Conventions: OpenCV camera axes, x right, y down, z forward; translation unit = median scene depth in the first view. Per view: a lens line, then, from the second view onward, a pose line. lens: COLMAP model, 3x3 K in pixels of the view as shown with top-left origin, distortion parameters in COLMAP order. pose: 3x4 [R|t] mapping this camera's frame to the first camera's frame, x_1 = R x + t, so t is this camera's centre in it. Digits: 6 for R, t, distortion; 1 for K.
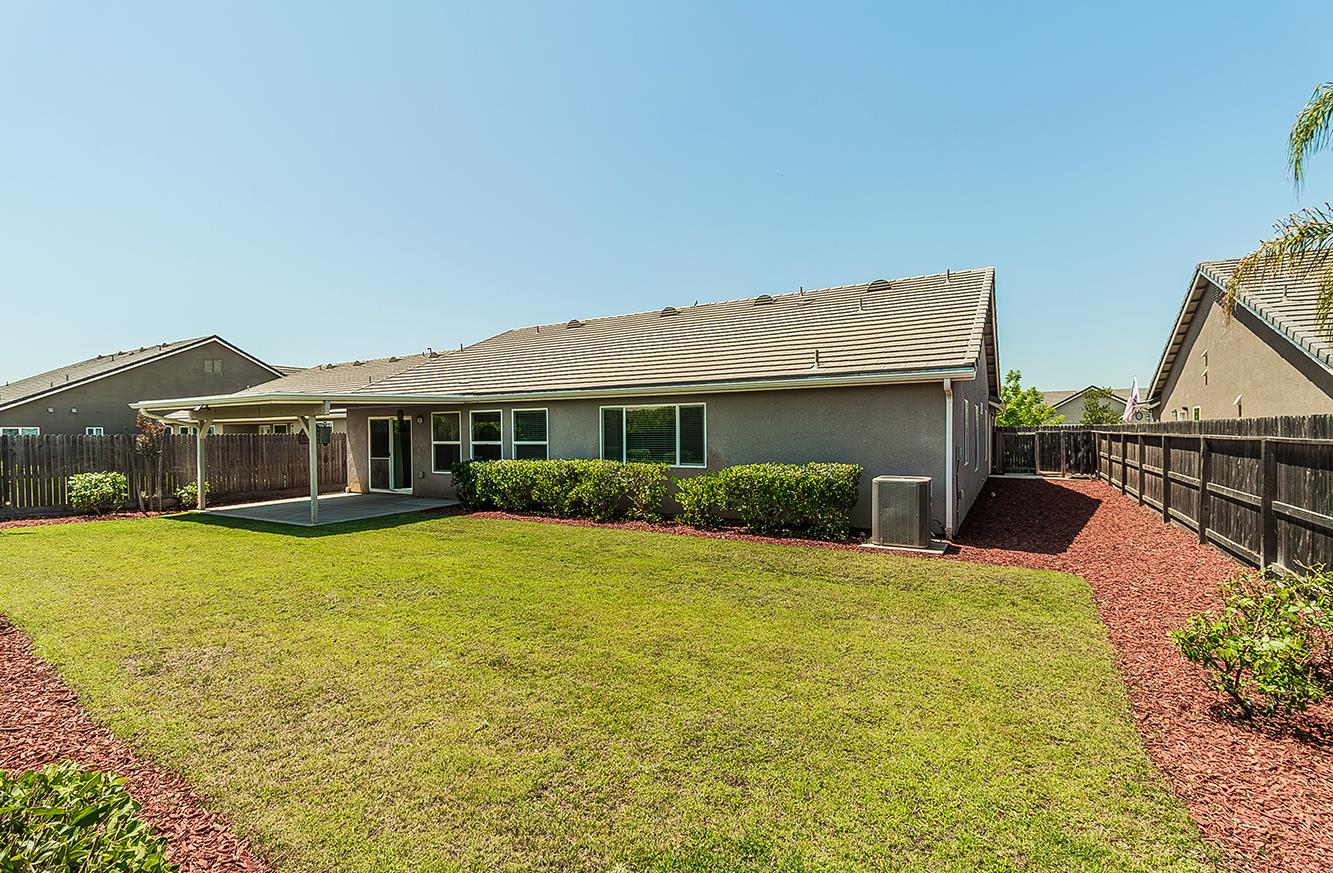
lens RADIAL K [[603.0, 0, 661.4], [0, 603.0, 439.9], [0, 0, 1]] dist [0.001813, 0.000564]
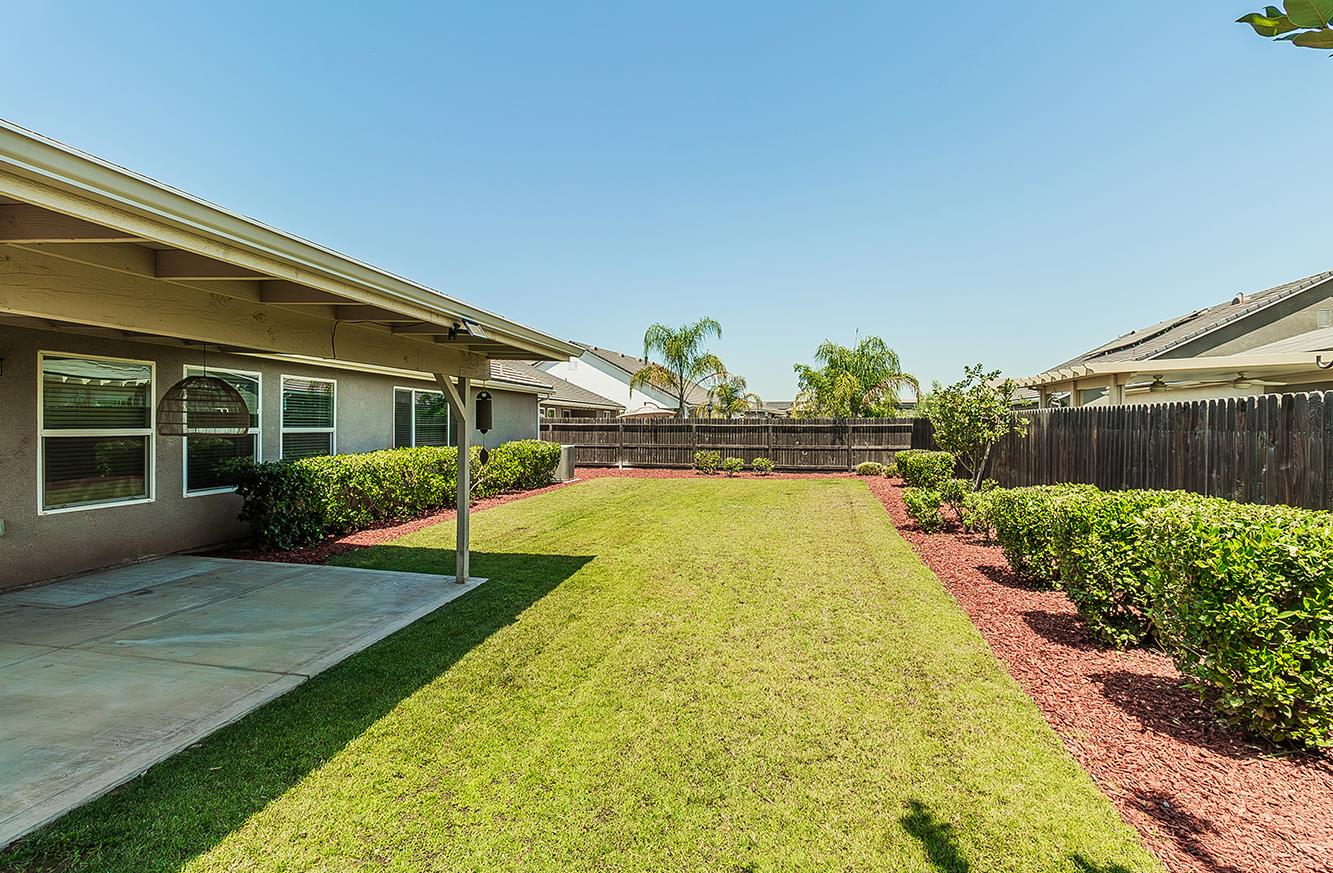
lens RADIAL K [[603.0, 0, 665.4], [0, 603.0, 430.4], [0, 0, 1]] dist [0.001813, 0.000564]
pose [[-0.337373, -0.006298, 0.941350, -1.021657], [0.003313, 0.999963, 0.007878, 0.001351], [-0.941365, 0.005776, -0.337340, 0.917524]]
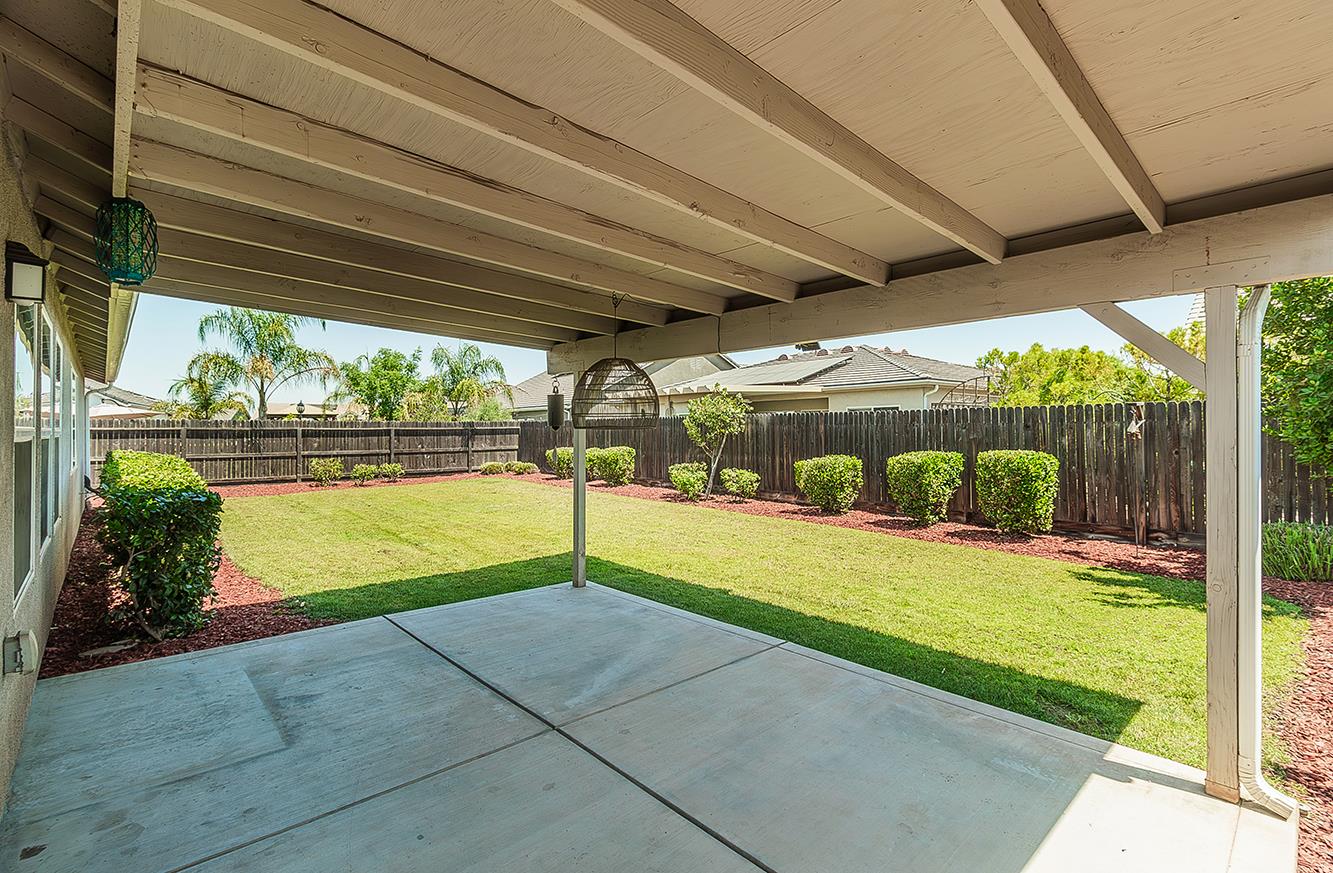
lens RADIAL K [[603.0, 0, 662.6], [0, 603.0, 429.3], [0, 0, 1]] dist [0.001813, 0.000564]
pose [[-0.956199, 0.009867, 0.292550, -0.711163], [0.011250, 0.999932, 0.003047, 0.006602], [-0.292500, 0.006204, -0.956246, 1.322973]]
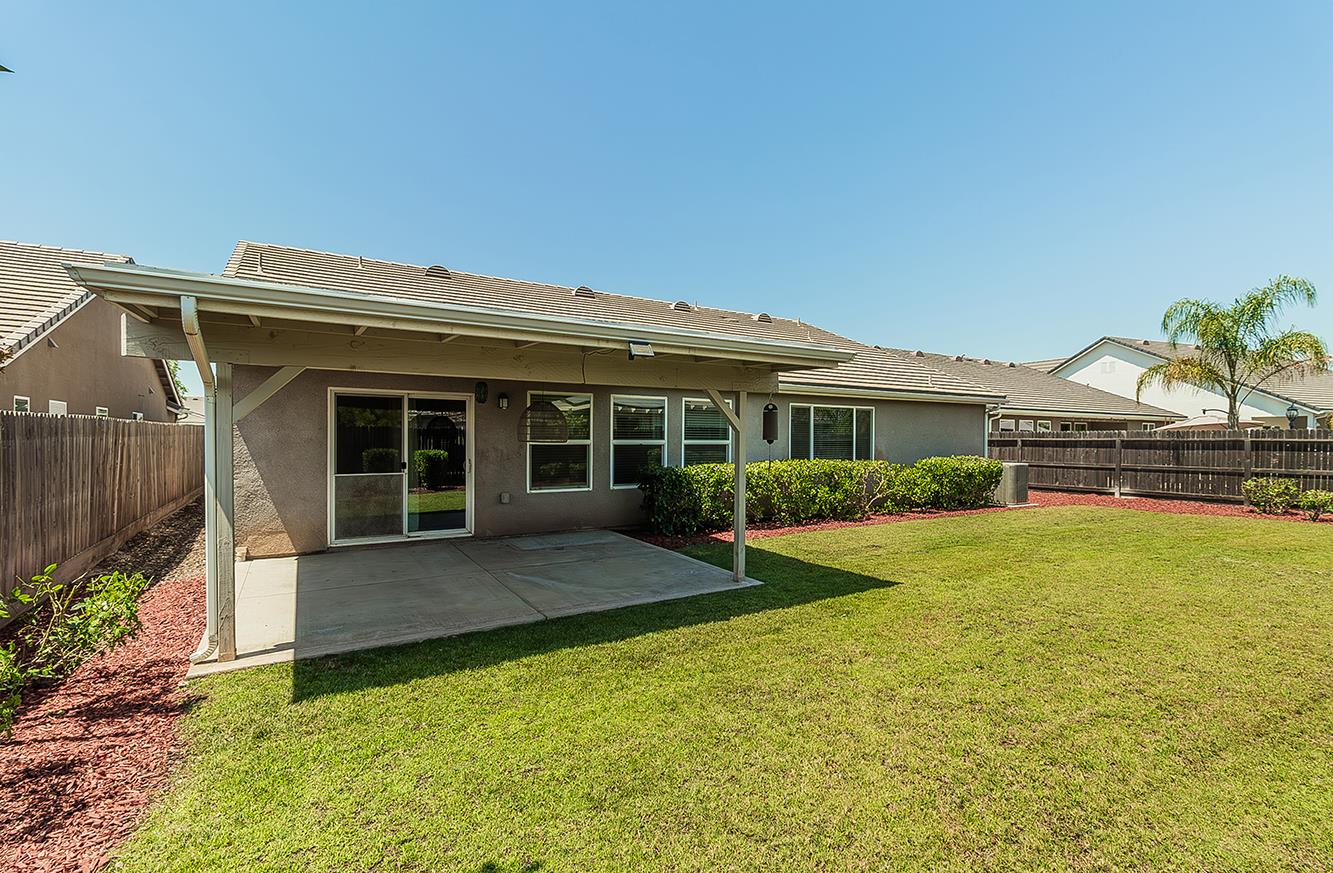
lens RADIAL K [[603.0, 0, 665.0], [0, 603.0, 443.5], [0, 0, 1]] dist [0.001813, 0.000564]
pose [[0.478386, 0.000754, 0.878149, -1.001485], [0.000419, 0.999999, -0.001086, 0.007867], [-0.878149, 0.000887, 0.478386, 0.716627]]
